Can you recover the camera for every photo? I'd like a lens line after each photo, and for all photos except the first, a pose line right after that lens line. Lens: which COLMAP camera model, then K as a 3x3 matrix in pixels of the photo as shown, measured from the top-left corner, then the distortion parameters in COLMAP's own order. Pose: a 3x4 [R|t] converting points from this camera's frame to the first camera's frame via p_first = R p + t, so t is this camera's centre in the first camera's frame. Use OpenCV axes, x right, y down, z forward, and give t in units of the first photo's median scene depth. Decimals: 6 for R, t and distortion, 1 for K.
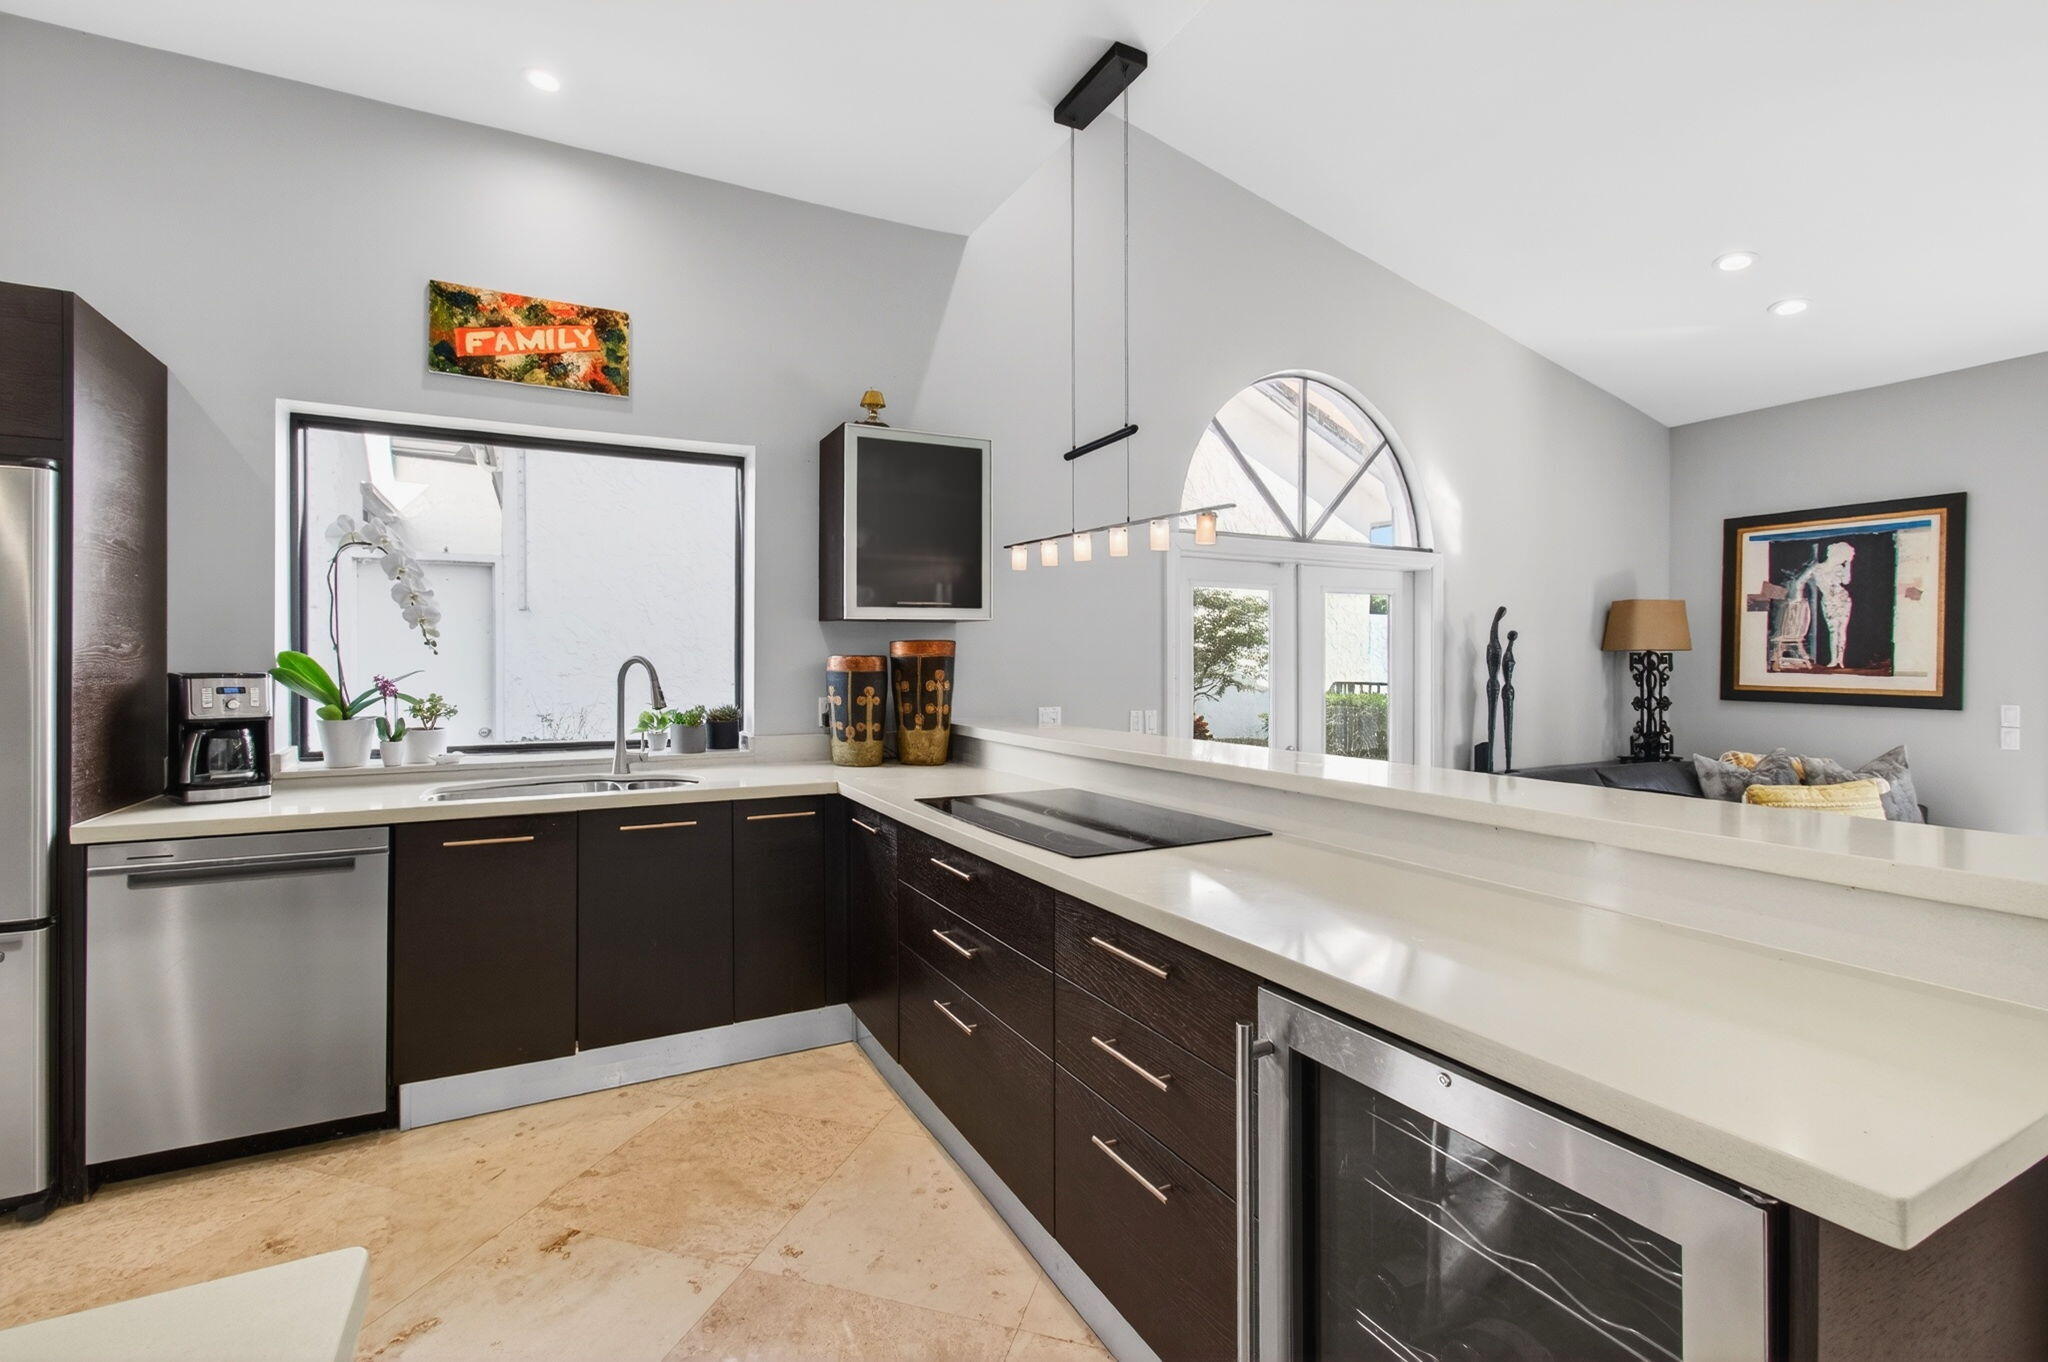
lens RADIAL K [[910.4, 0, 1012.7], [0, 910.4, 664.1], [0, 0, 1]] dist [-0.012595, 0.009755]
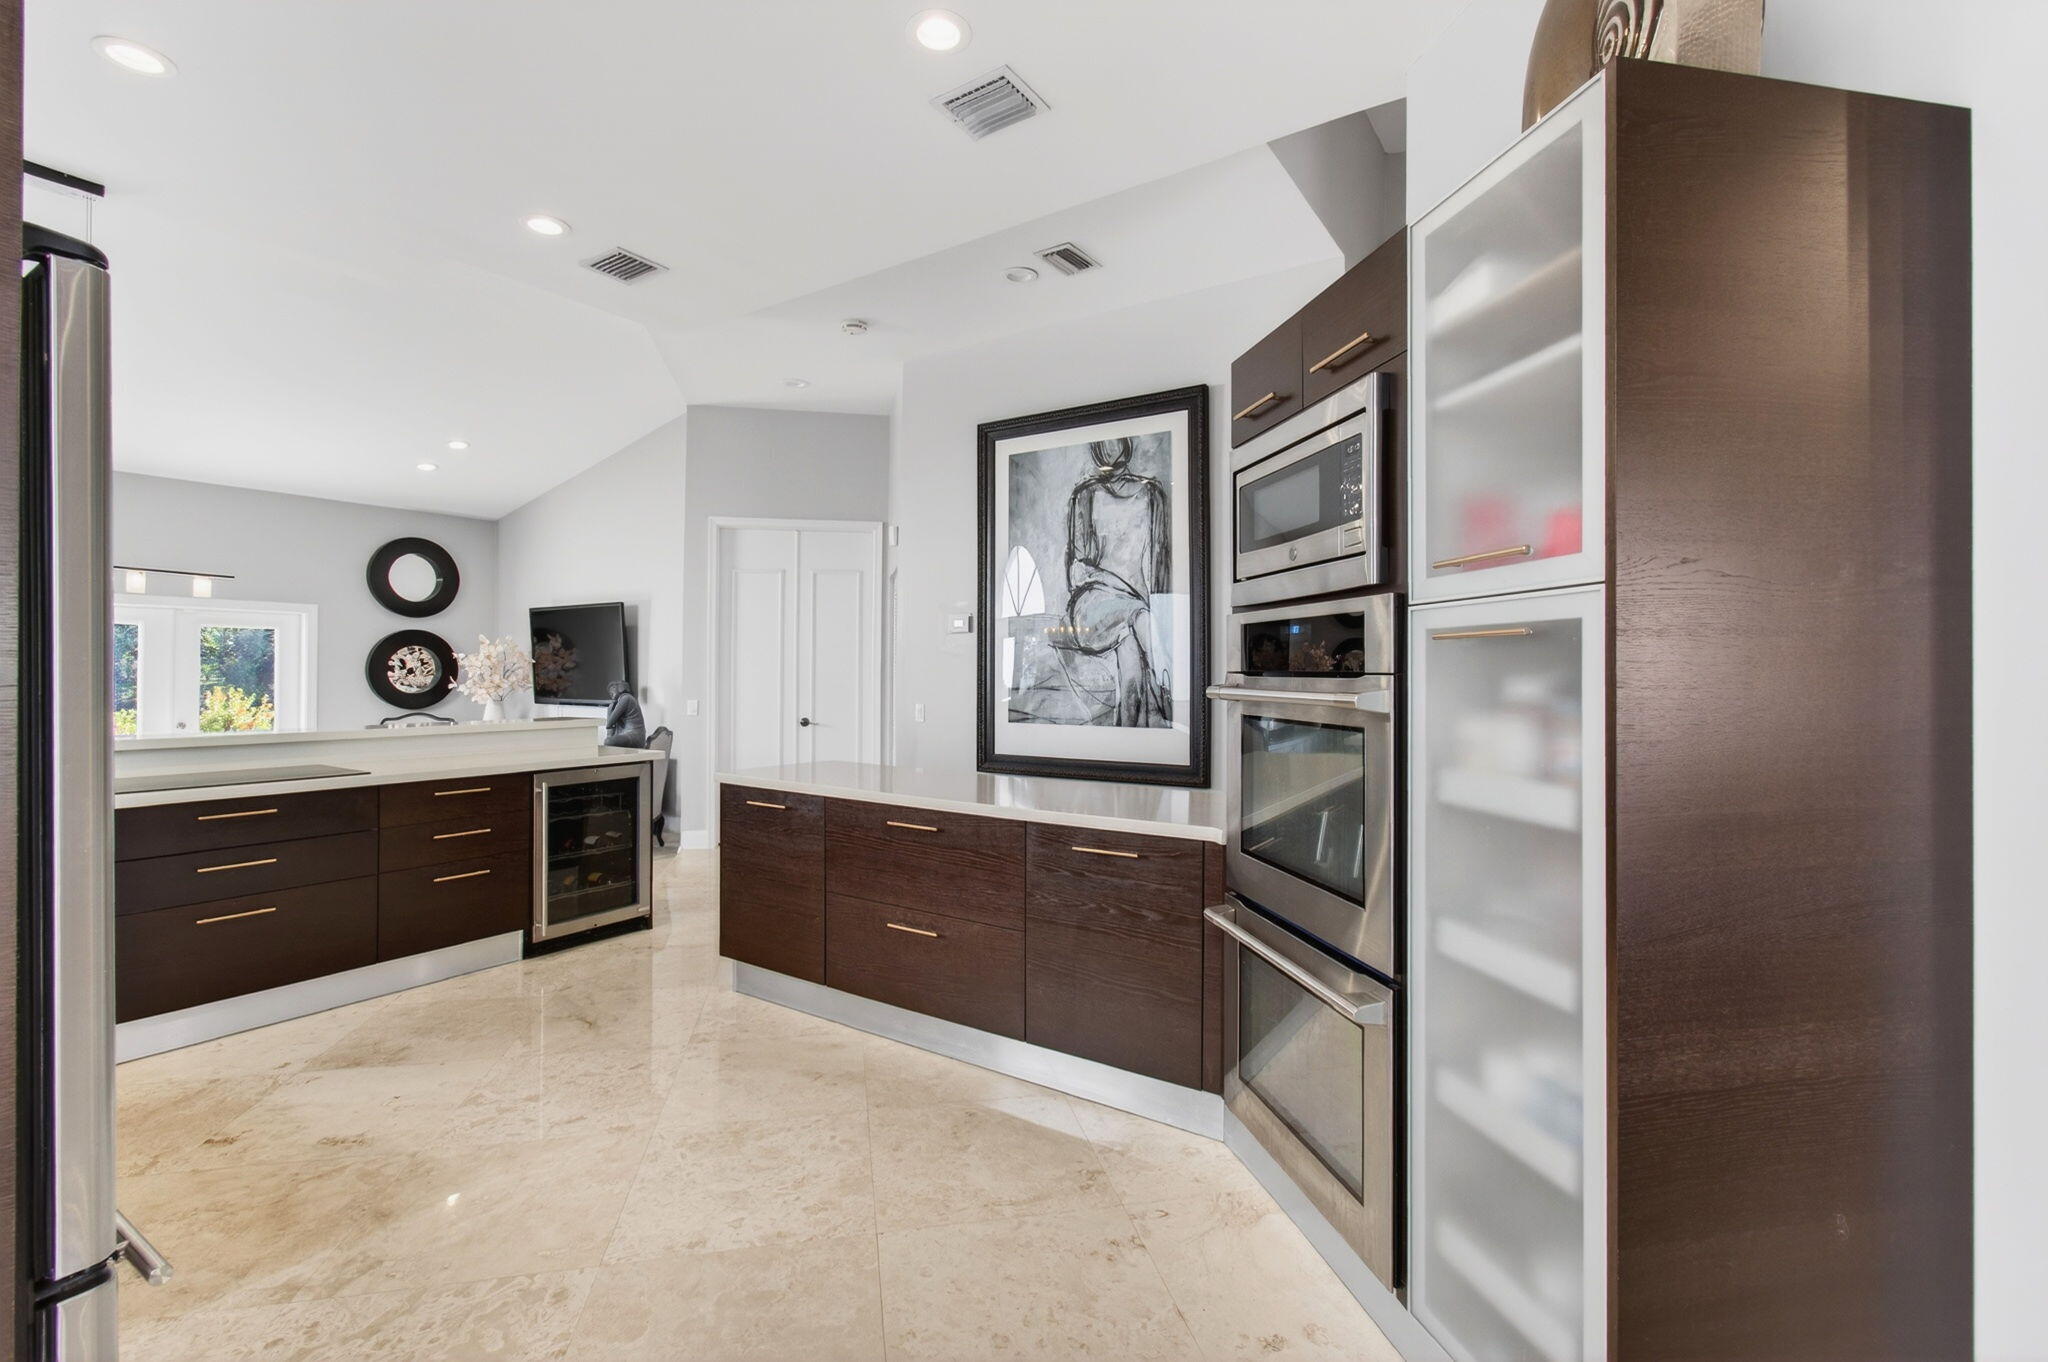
lens RADIAL K [[910.4, 0, 1052.2], [0, 910.4, 664.3], [0, 0, 1]] dist [-0.012595, 0.009755]
pose [[-0.507042, 0.003051, 0.861916, -1.367013], [-0.001023, 0.999991, -0.004141, -0.014869], [-0.861921, -0.002982, -0.507034, 0.405980]]
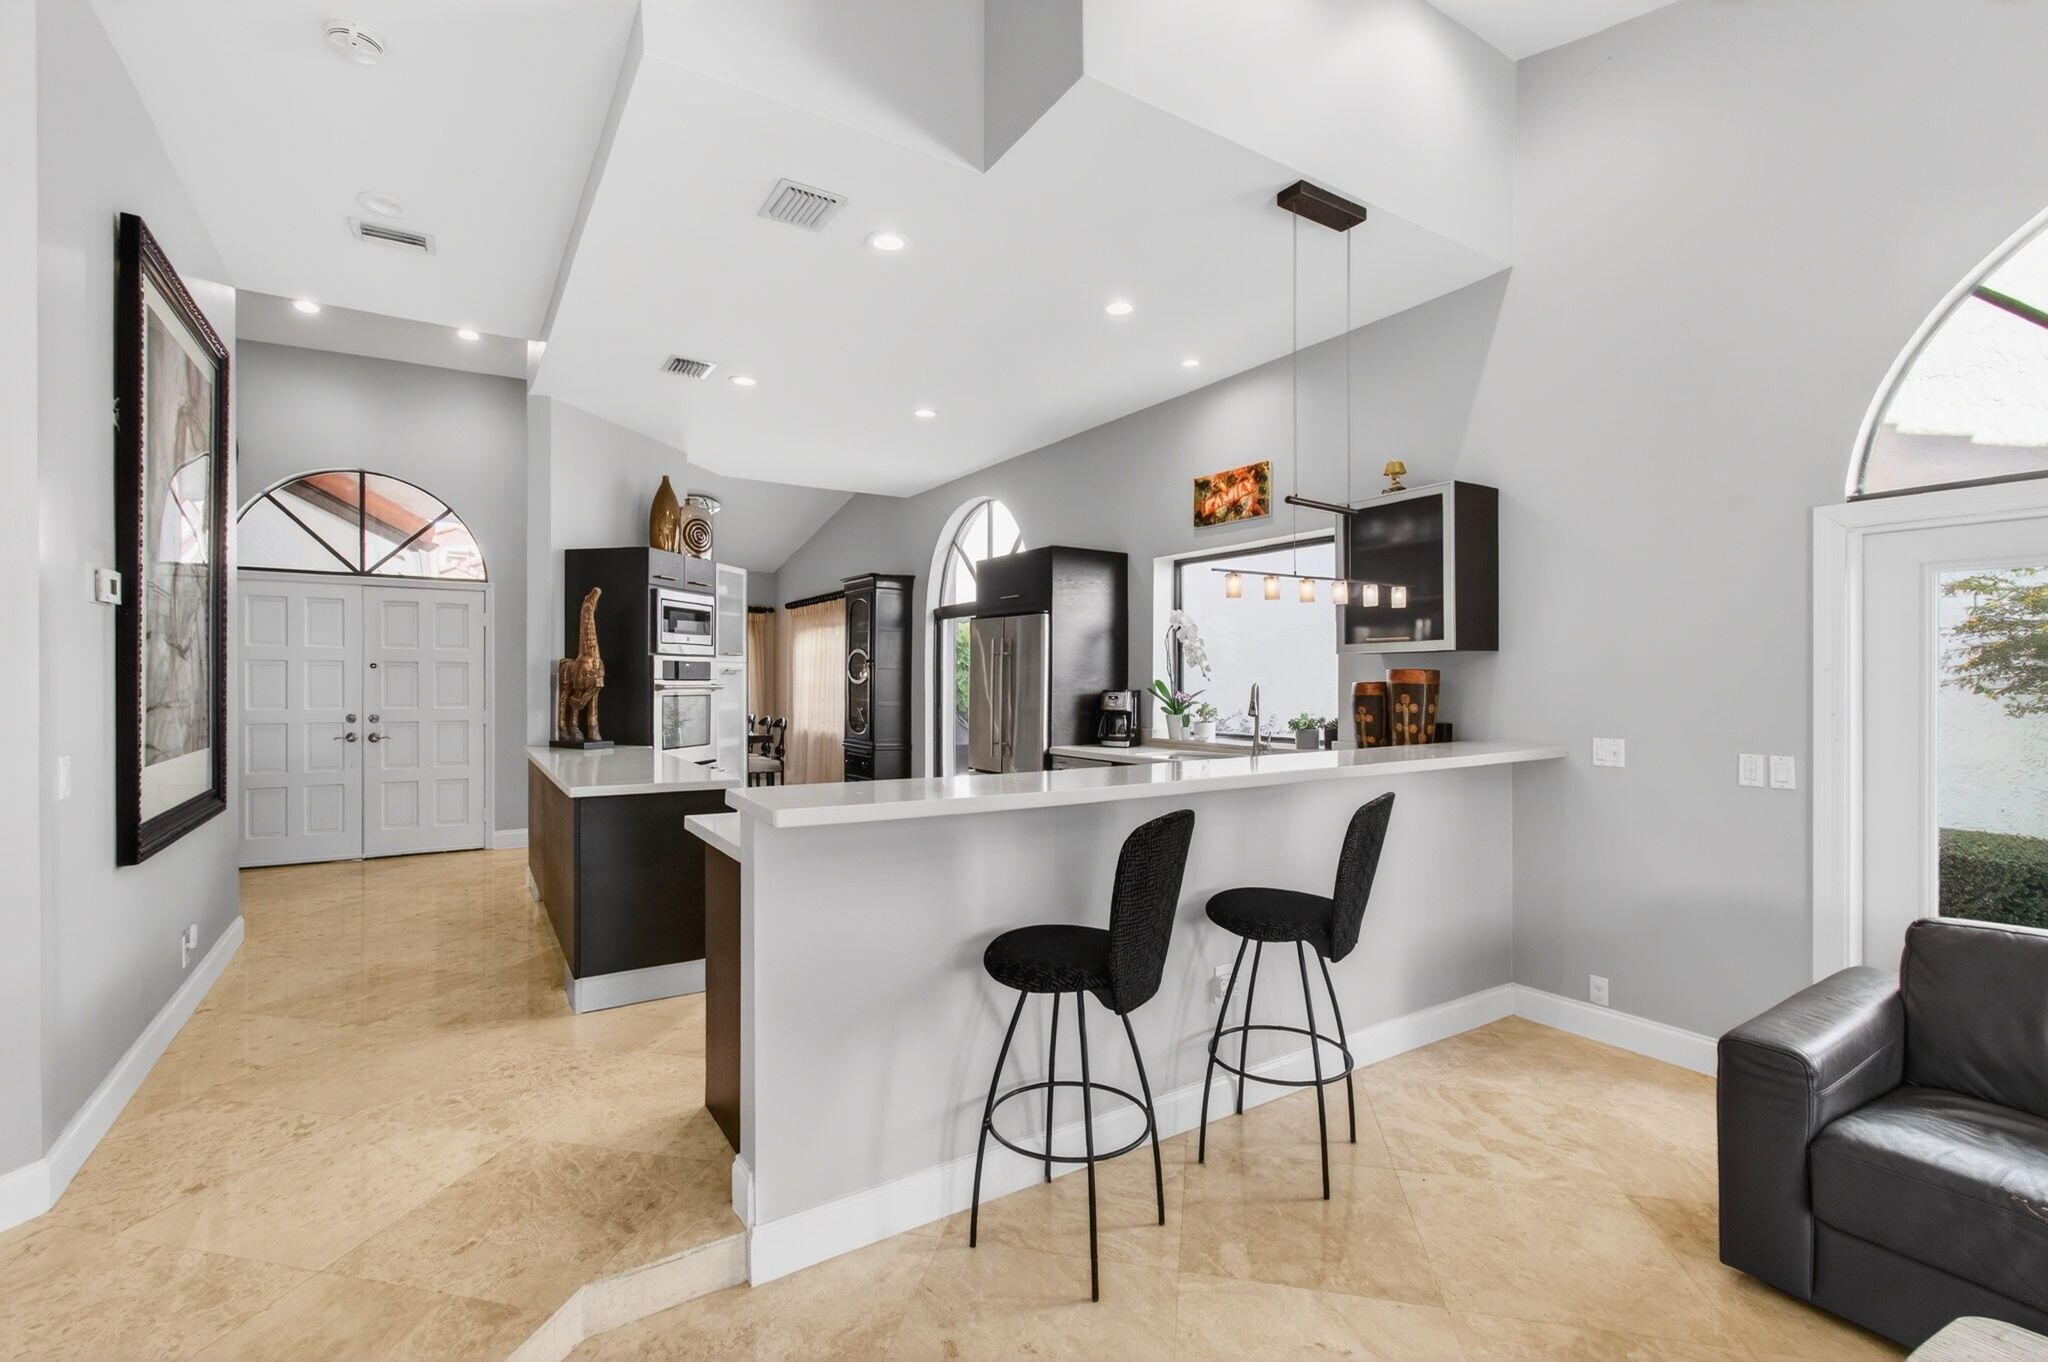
lens RADIAL K [[910.4, 0, 1012.6], [0, 910.4, 681.5], [0, 0, 1]] dist [-0.012595, 0.009755]
pose [[0.088991, 0.003428, -0.996027, 1.090923], [-0.003706, 0.999988, 0.003111, -0.013329], [0.996026, 0.003414, 0.089003, 0.432591]]
